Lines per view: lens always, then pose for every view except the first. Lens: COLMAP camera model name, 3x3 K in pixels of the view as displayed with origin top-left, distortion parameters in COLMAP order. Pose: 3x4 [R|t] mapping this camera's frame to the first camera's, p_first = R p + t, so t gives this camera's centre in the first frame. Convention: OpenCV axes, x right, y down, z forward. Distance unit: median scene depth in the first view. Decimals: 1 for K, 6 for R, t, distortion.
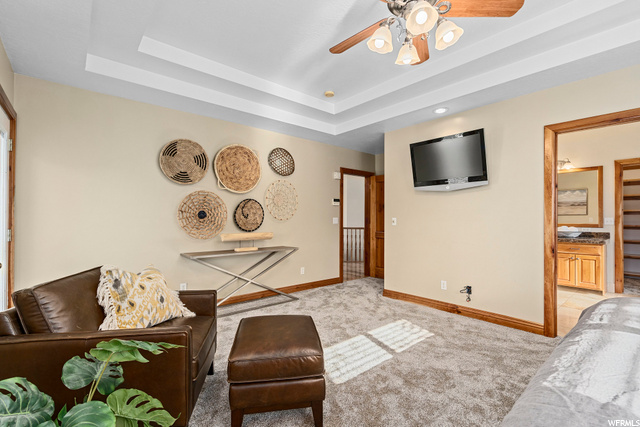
lens RADIAL K [[291.9, 0, 321.7], [0, 291.9, 217.7], [0, 0, 1]] dist [-0.002955, 0.002274]
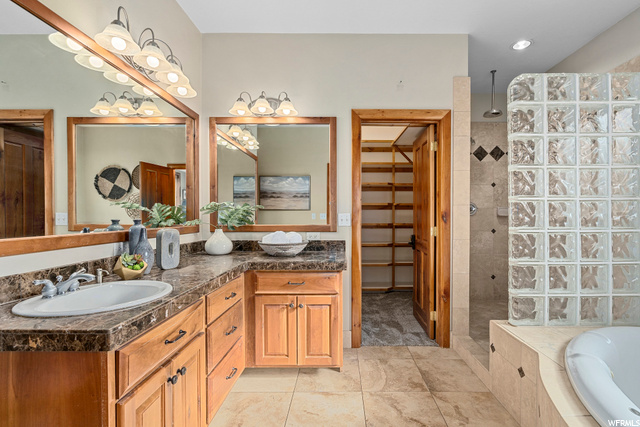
lens RADIAL K [[291.9, 0, 320.3], [0, 291.9, 215.3], [0, 0, 1]] dist [-0.002955, 0.002274]
pose [[0.703031, -0.001324, 0.711158, 0.565106], [-0.001301, 0.999994, 0.003148, 0.001983], [-0.711158, -0.003138, 0.703025, 0.648030]]
